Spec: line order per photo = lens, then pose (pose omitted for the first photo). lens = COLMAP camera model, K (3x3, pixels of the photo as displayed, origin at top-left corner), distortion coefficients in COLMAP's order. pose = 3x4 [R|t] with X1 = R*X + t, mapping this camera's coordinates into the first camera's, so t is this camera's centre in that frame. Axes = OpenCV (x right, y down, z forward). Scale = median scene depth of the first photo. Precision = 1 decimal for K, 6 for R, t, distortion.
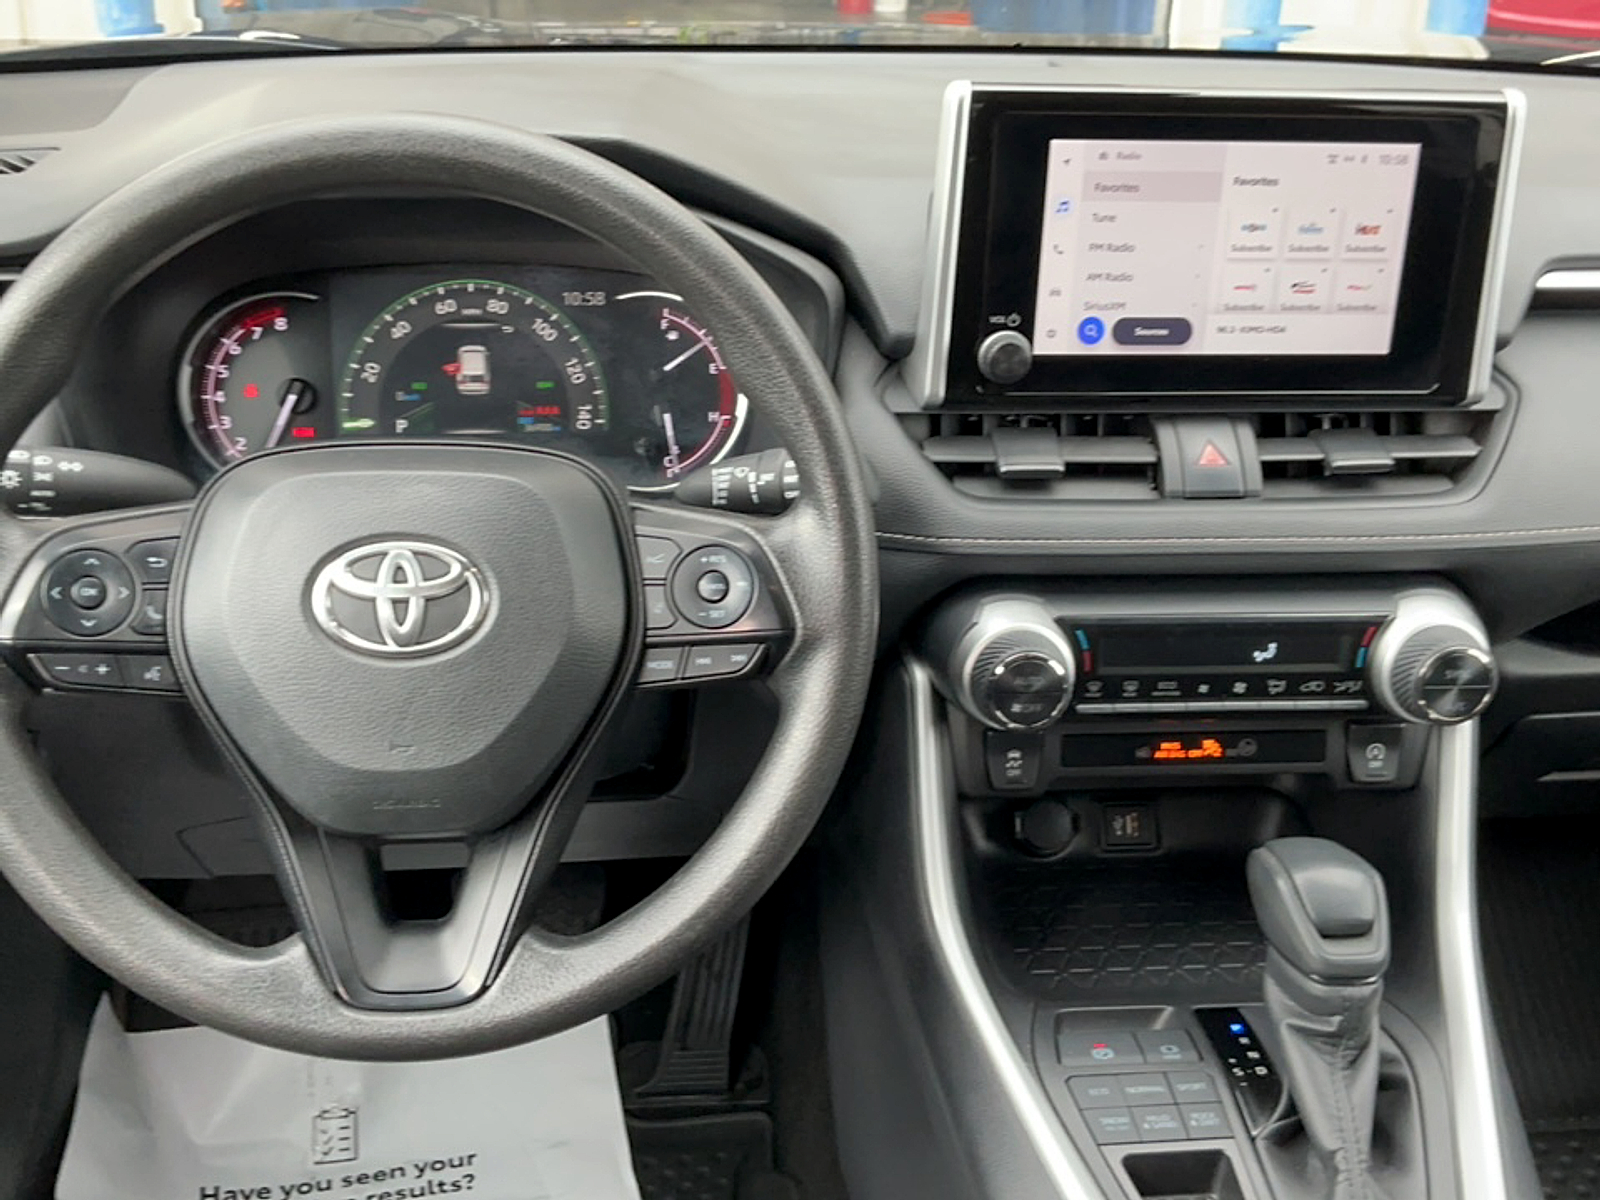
lens RADIAL K [[1711.0, 0, 804.8], [0, 1711.0, 614.0], [0, 0, 1]] dist [0.074587, 0.000000]
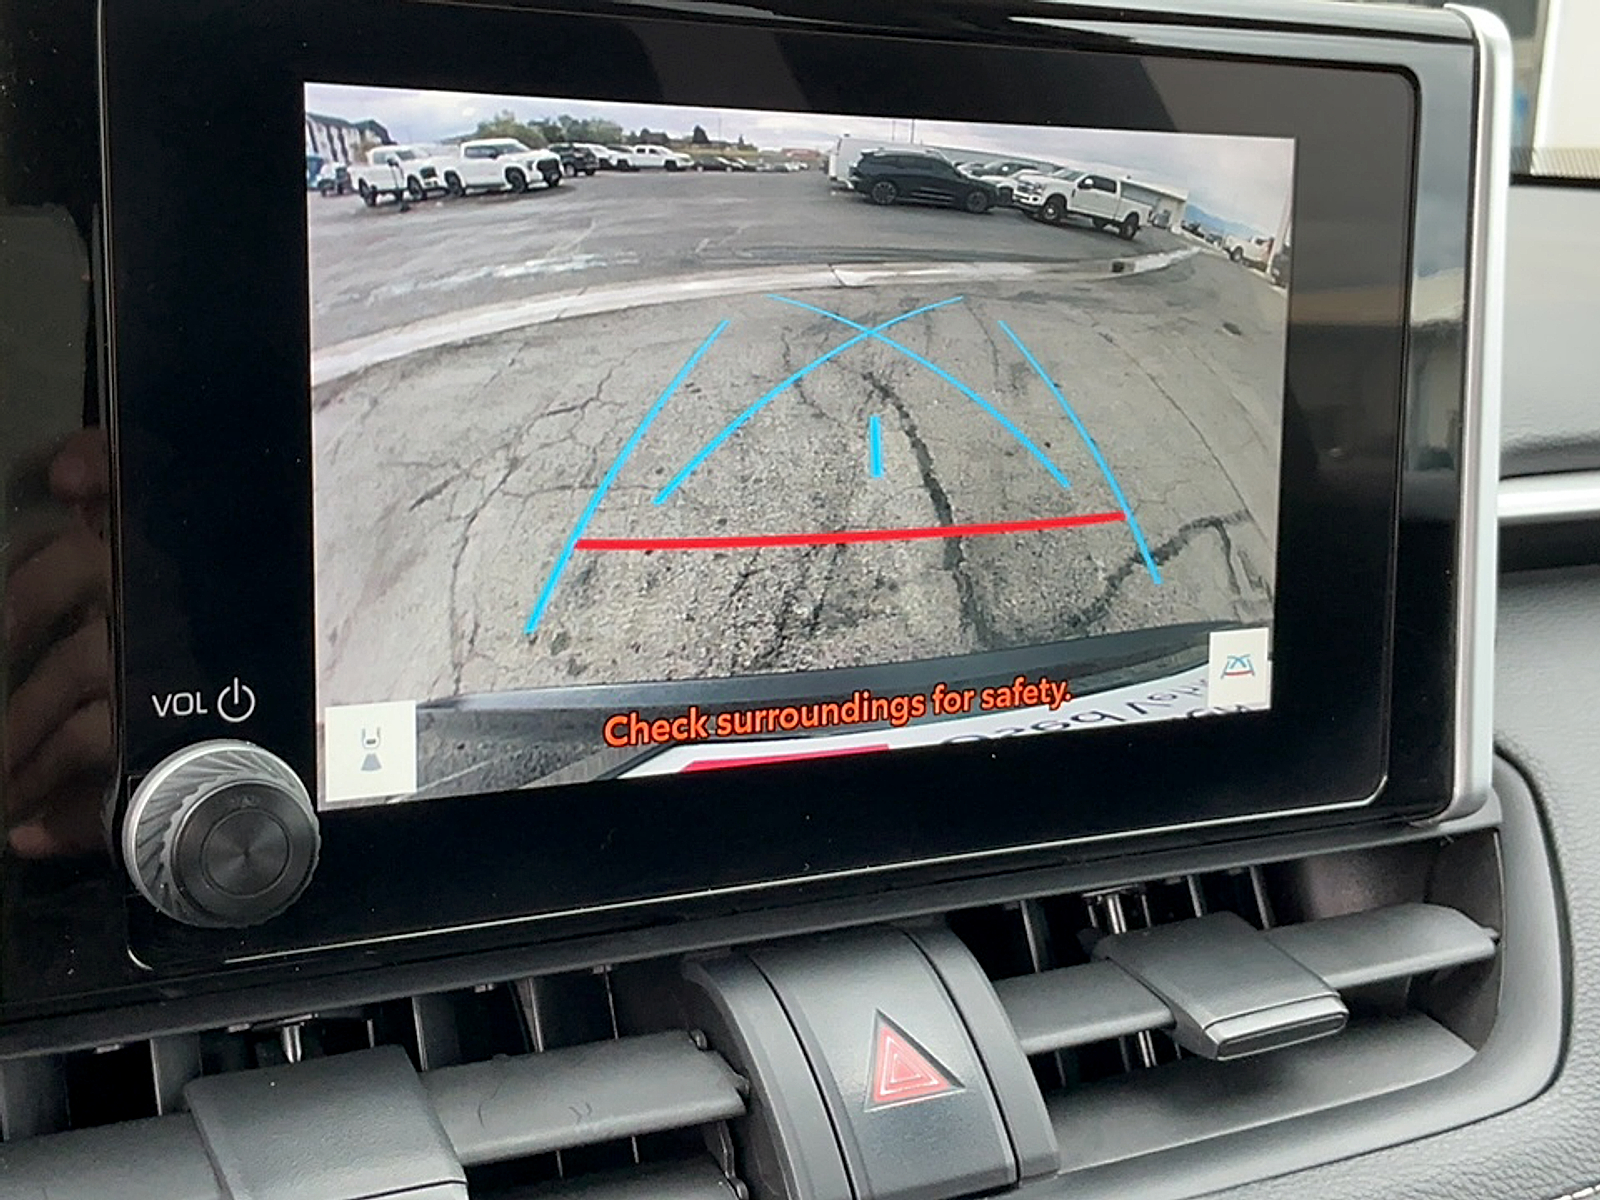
lens RADIAL K [[2340.2, 0, 797.8], [0, 2340.2, 595.0], [0, 0, 1]] dist [0.123866, 0.000000]
pose [[0.908015, -0.075237, 0.412126, 0.046607], [0.165395, 0.968211, -0.187651, -0.099462], [-0.384907, 0.238553, 0.891594, 0.608673]]
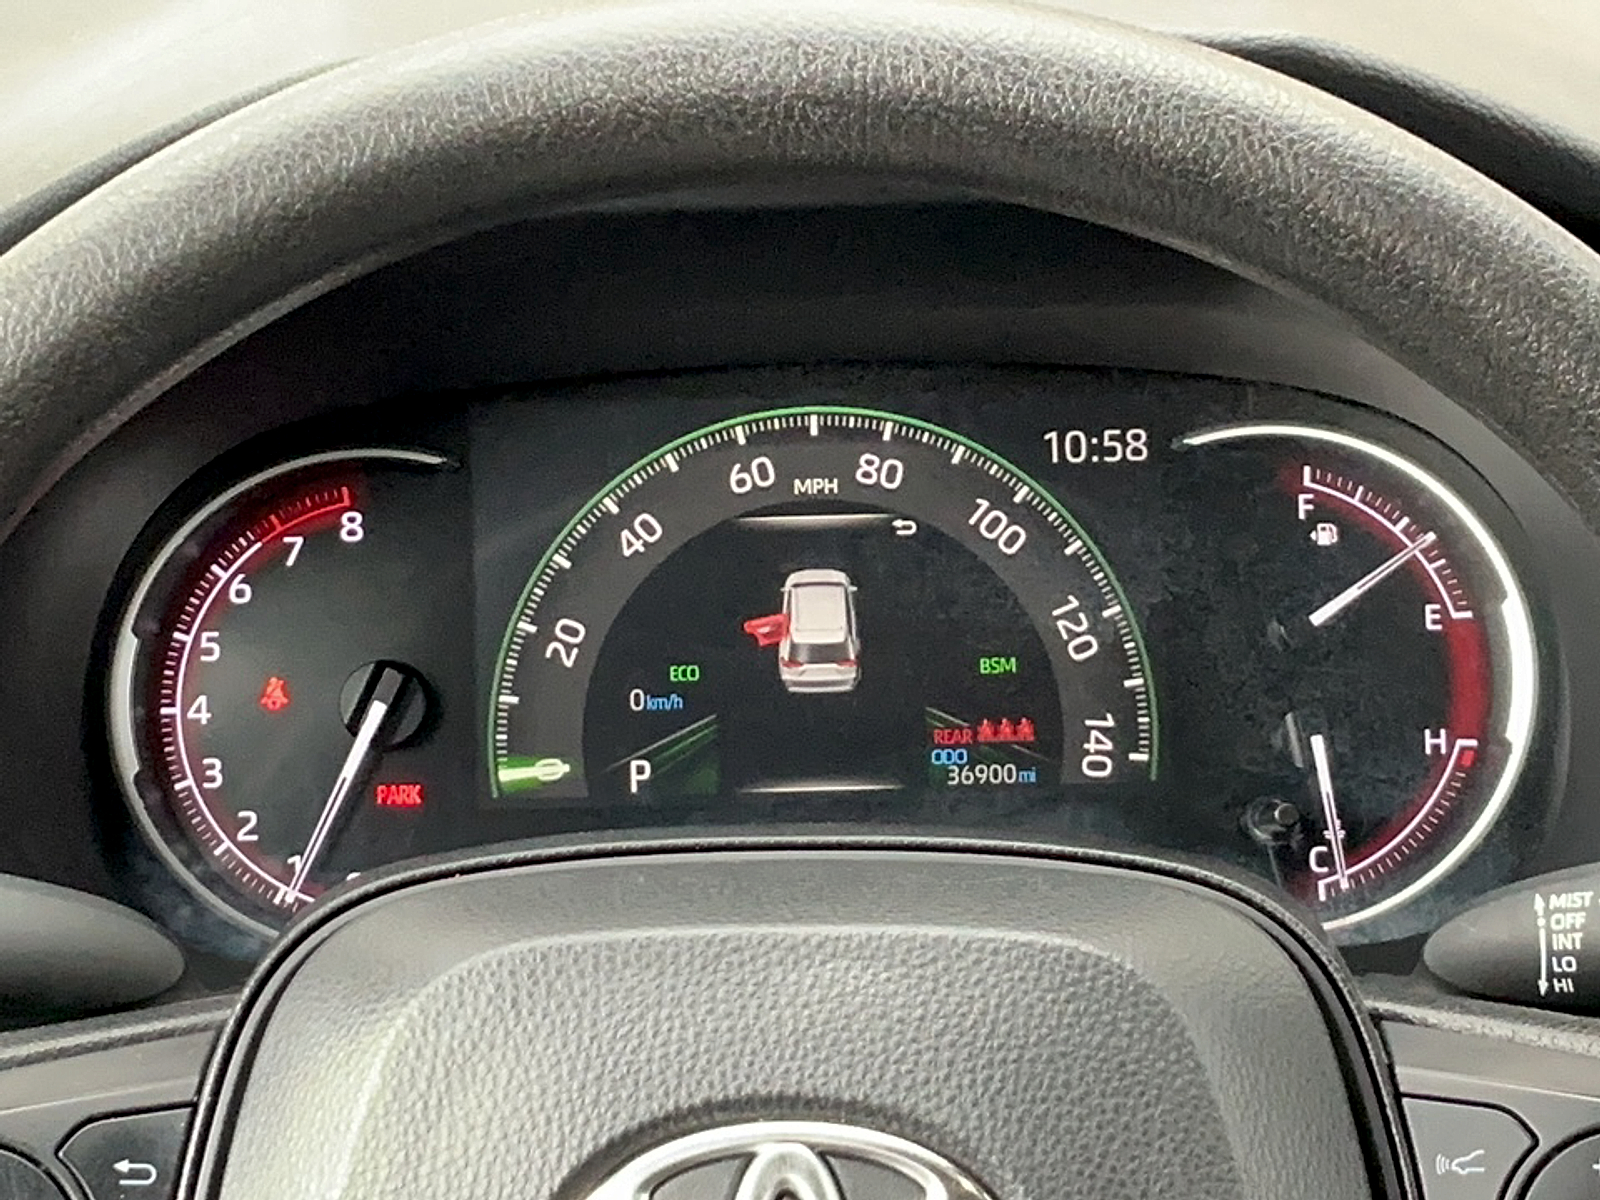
lens RADIAL K [[3947.7, 0, 798.8], [0, 3947.7, 598.2], [0, 0, 1]] dist [0.082051, 0.000000]
pose [[0.993314, -0.013095, -0.114695, -0.106650], [-0.002808, 0.990511, -0.137402, -0.029047], [0.115406, 0.136806, 0.983852, 0.126706]]
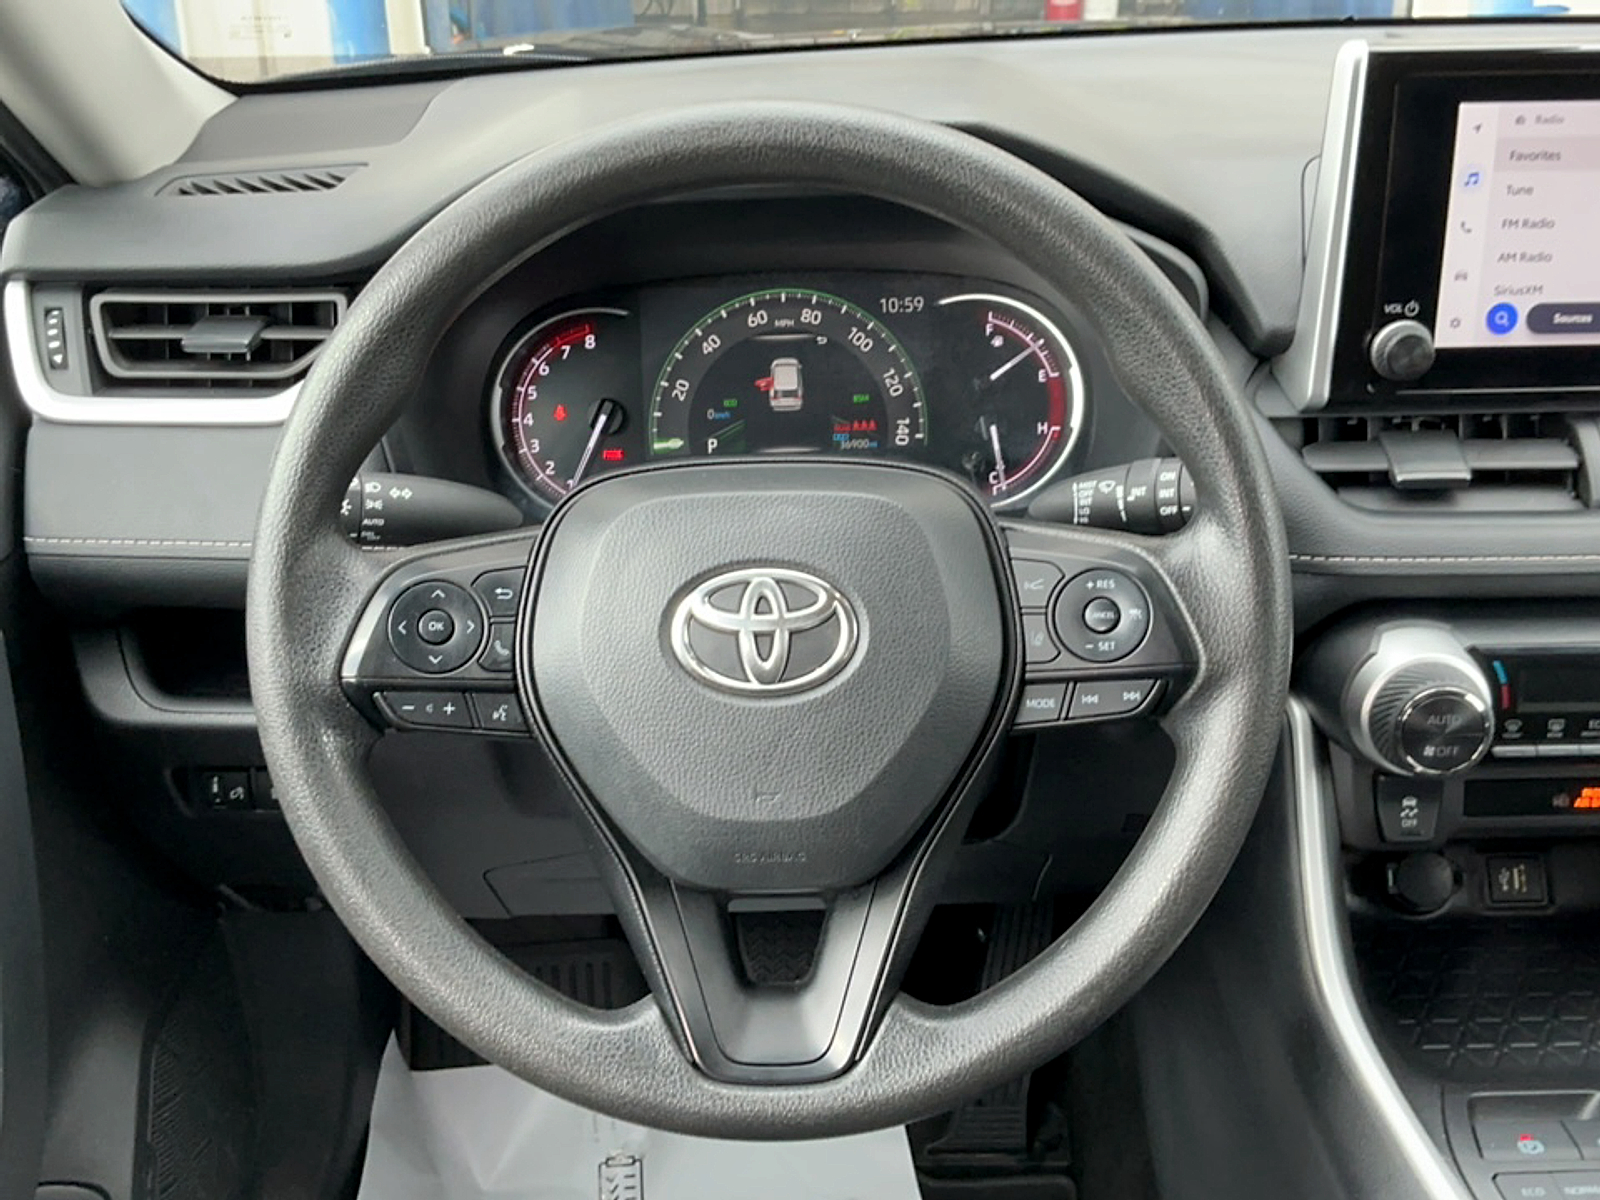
lens RADIAL K [[1711.0, 0, 801.3], [0, 1711.0, 615.9], [0, 0, 1]] dist [0.074587, 0.000000]
pose [[0.993102, -0.006992, -0.117049, -0.086058], [0.005658, 0.999915, -0.011728, -0.004998], [0.117121, 0.010985, 0.993057, 0.081206]]
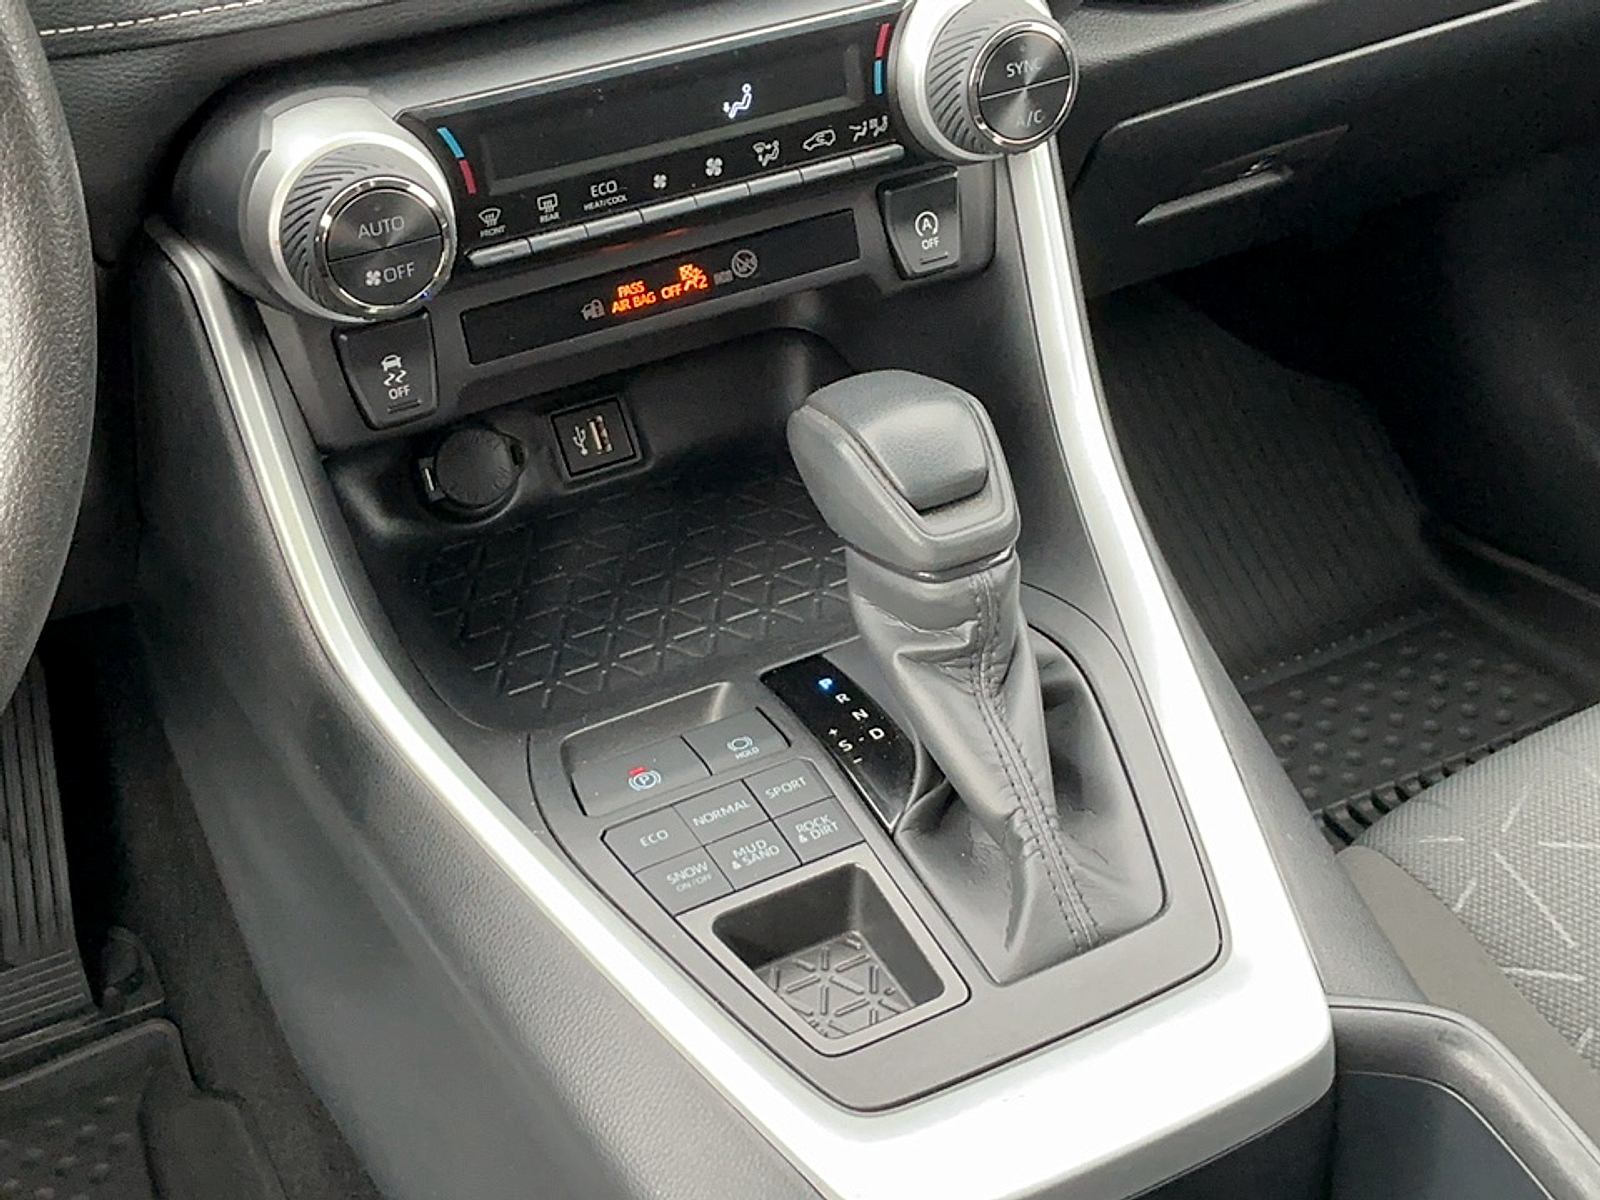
lens RADIAL K [[2340.2, 0, 792.6], [0, 2340.2, 599.1], [0, 0, 1]] dist [0.123866, 0.000000]
pose [[0.928128, -0.270761, 0.255474, 0.019319], [0.226128, 0.955217, 0.190857, 0.036440], [-0.295710, -0.119370, 0.947790, 0.165163]]
